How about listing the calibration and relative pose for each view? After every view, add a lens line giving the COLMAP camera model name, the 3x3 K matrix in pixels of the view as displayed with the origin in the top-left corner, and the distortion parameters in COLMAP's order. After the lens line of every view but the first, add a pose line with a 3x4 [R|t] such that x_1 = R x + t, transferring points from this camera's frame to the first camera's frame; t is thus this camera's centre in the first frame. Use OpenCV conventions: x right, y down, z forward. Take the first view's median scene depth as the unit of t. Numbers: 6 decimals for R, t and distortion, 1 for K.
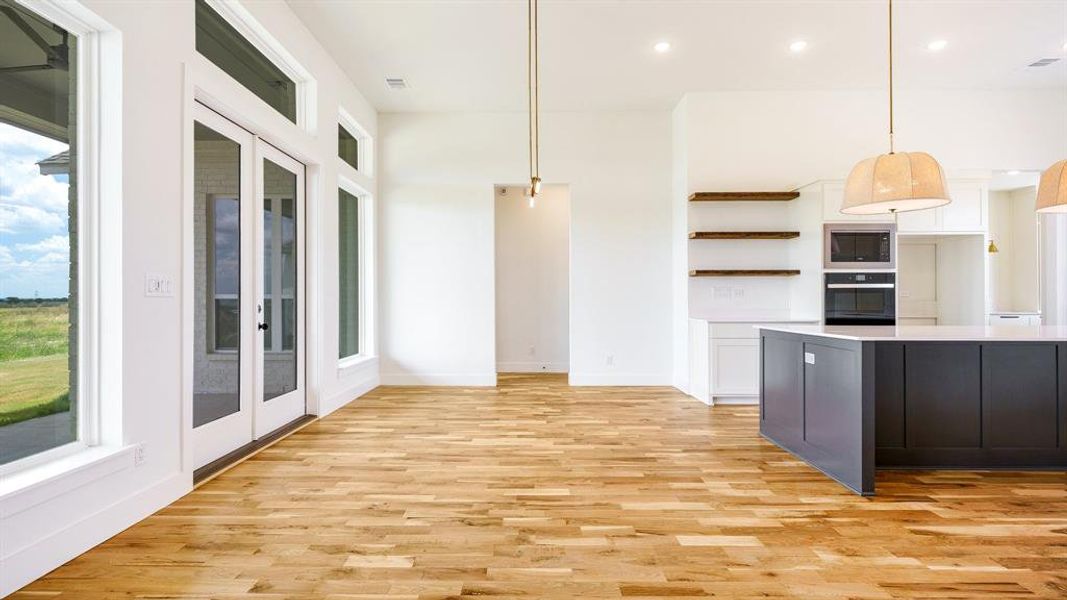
lens RADIAL K [[505.6, 0, 524.5], [0, 505.6, 295.6], [0, 0, 1]] dist [-0.003596, 0.000241]
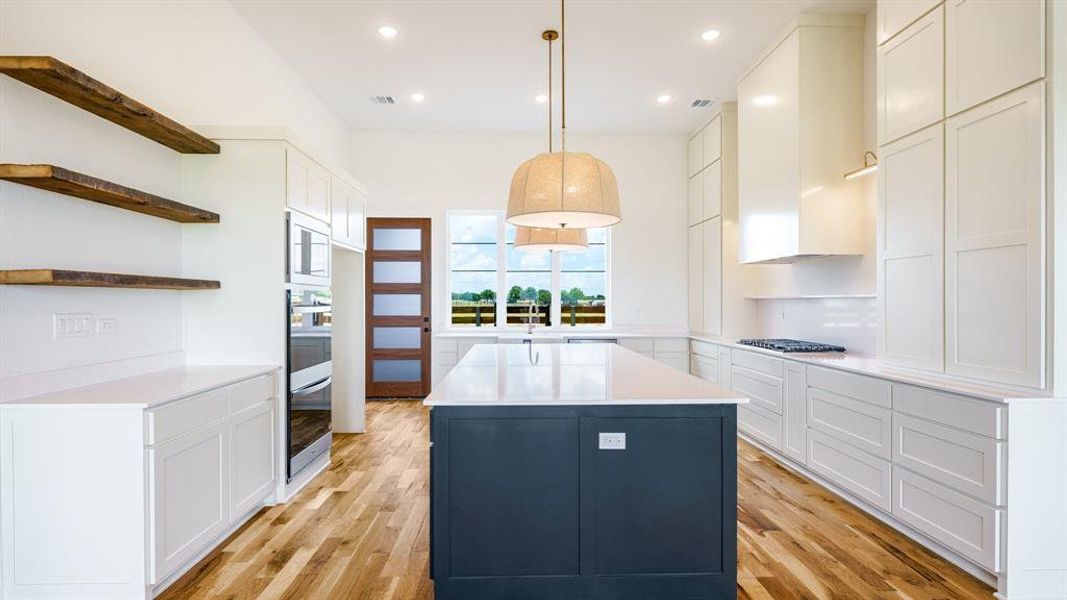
lens RADIAL K [[504.1, 0, 503.6], [0, 504.1, 305.8], [0, 0, 1]] dist [-0.001358, -0.000360]
pose [[-0.030676, -0.006030, 0.999511, -0.056278], [-0.010049, 0.999933, 0.005724, -0.041320], [-0.999479, -0.009868, -0.030734, 0.983225]]
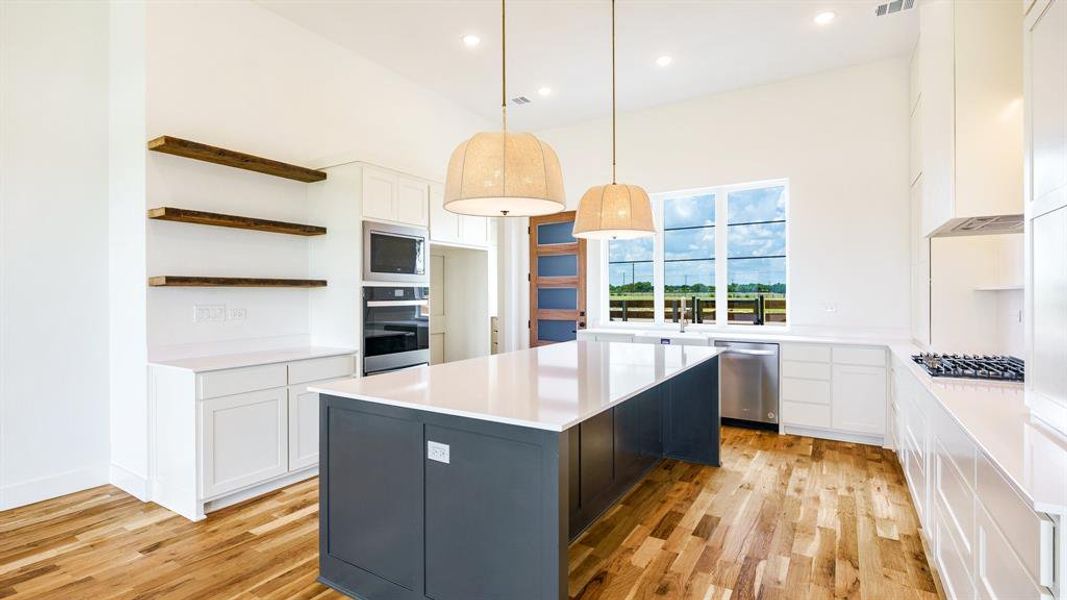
lens RADIAL K [[505.6, 0, 524.5], [0, 505.6, 295.6], [0, 0, 1]] dist [-0.003596, 0.000241]
pose [[0.533450, -0.000043, 0.845831, 0.113916], [-0.005794, 0.999976, 0.003704, -0.046585], [-0.845812, -0.006876, 0.533437, 0.521582]]
